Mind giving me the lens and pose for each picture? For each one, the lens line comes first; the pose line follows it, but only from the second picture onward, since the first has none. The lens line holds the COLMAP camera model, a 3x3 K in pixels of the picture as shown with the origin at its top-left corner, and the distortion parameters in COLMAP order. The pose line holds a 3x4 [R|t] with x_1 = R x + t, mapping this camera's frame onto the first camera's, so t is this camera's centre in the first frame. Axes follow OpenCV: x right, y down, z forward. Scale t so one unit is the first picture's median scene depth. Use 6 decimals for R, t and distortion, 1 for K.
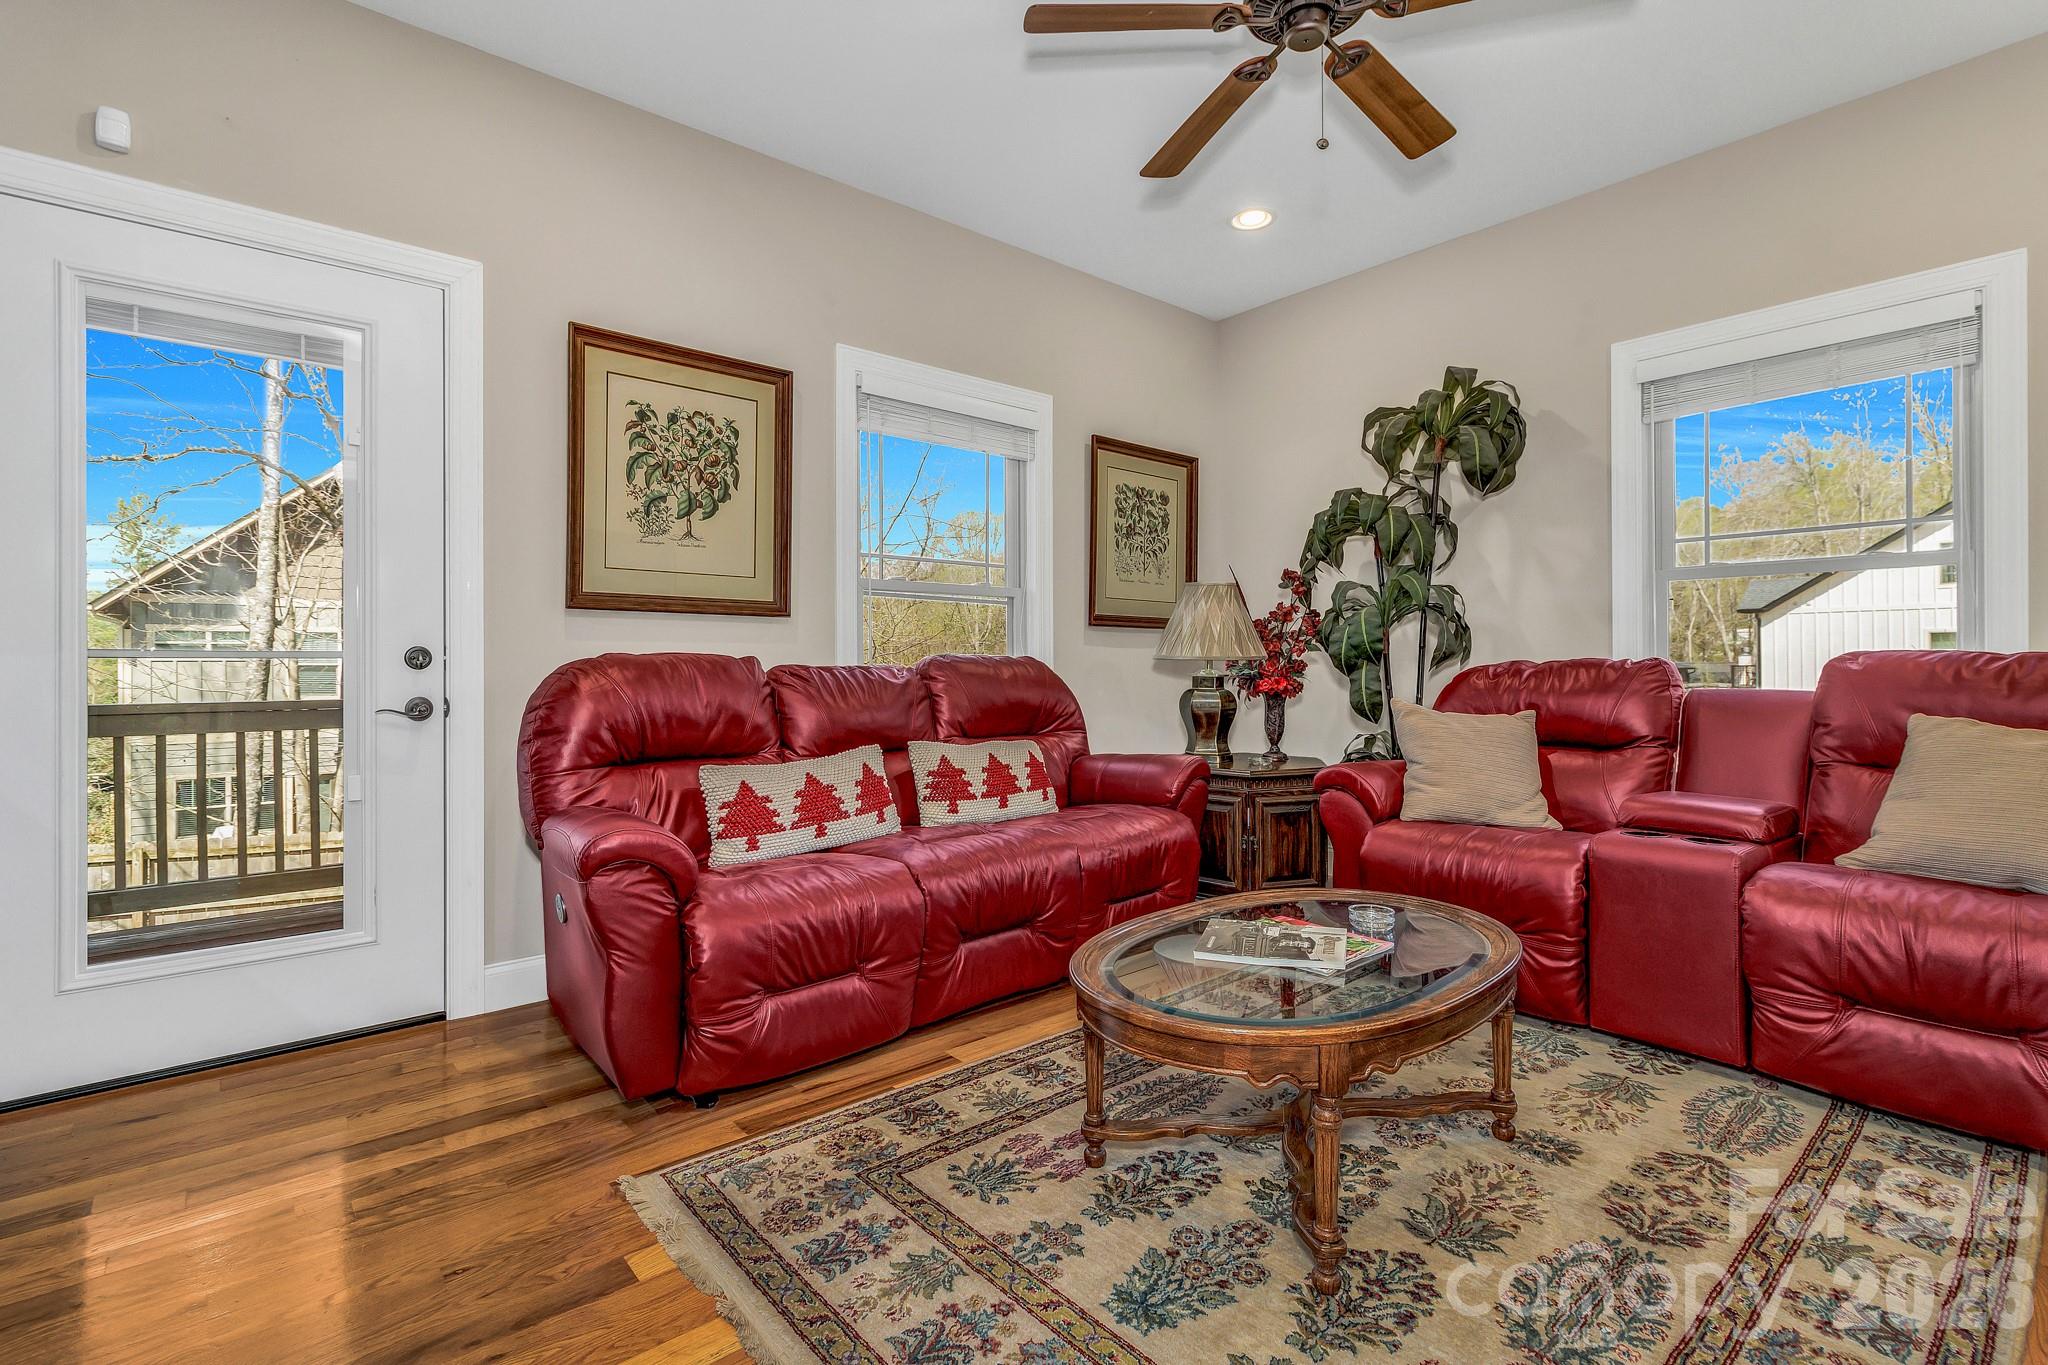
lens RADIAL K [[947.5, 0, 1032.3], [0, 947.5, 658.5], [0, 0, 1]] dist [0.001972, 0.000459]
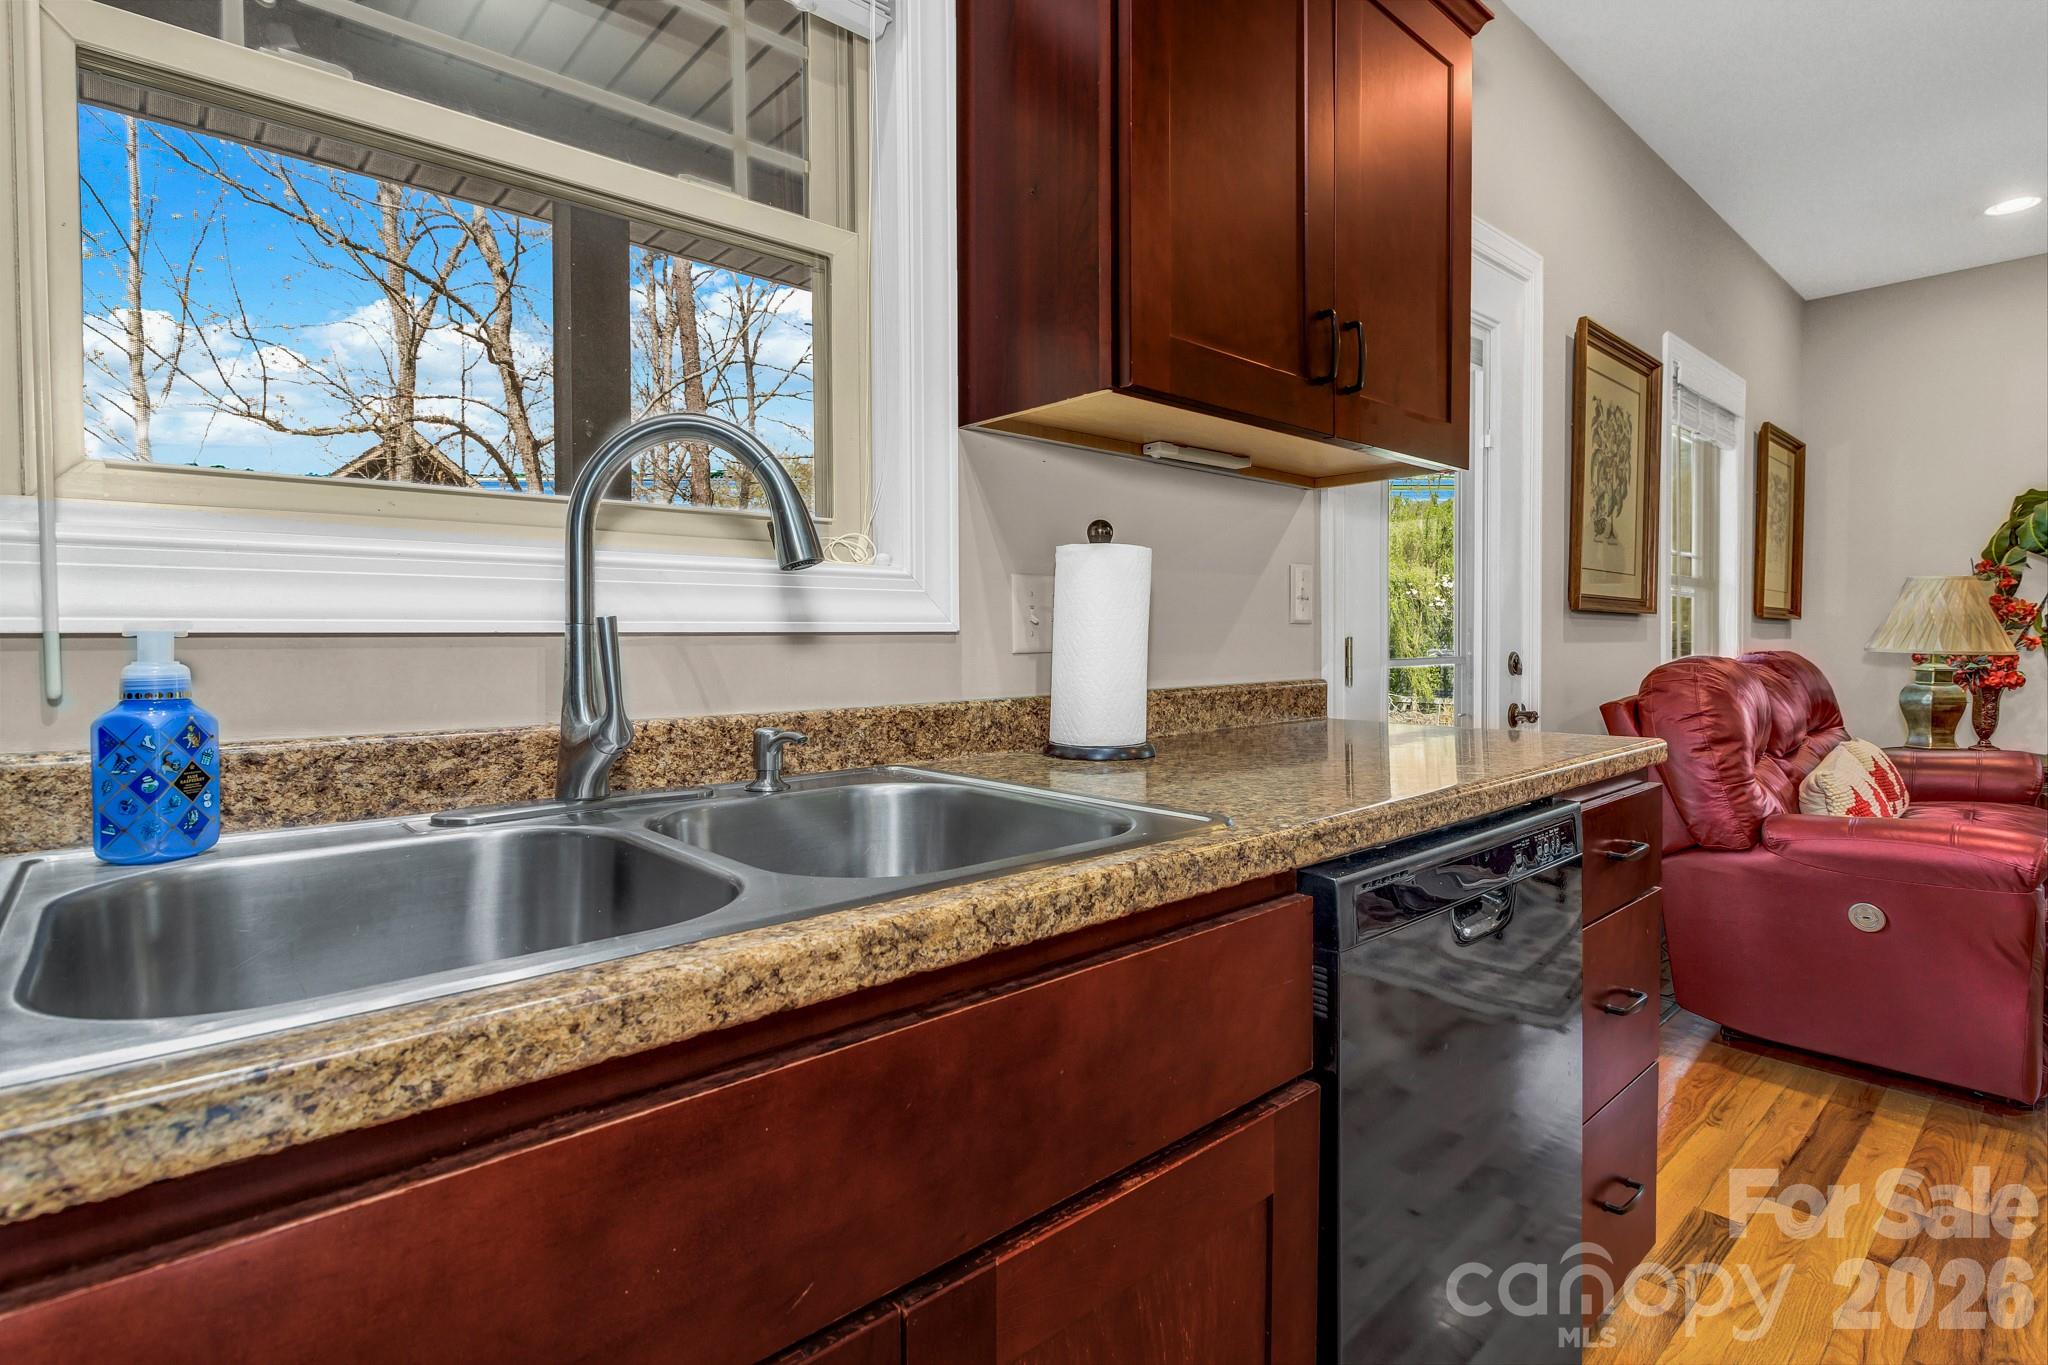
lens RADIAL K [[996.4, 0, 1030.0], [0, 996.4, 660.6], [0, 0, 1]] dist [-0.003757, -0.001074]
pose [[0.999746, -0.002268, 0.022404, -0.998343], [0.001630, 0.999593, 0.028481, -0.028483], [-0.022459, -0.028437, 0.999343, -0.018906]]
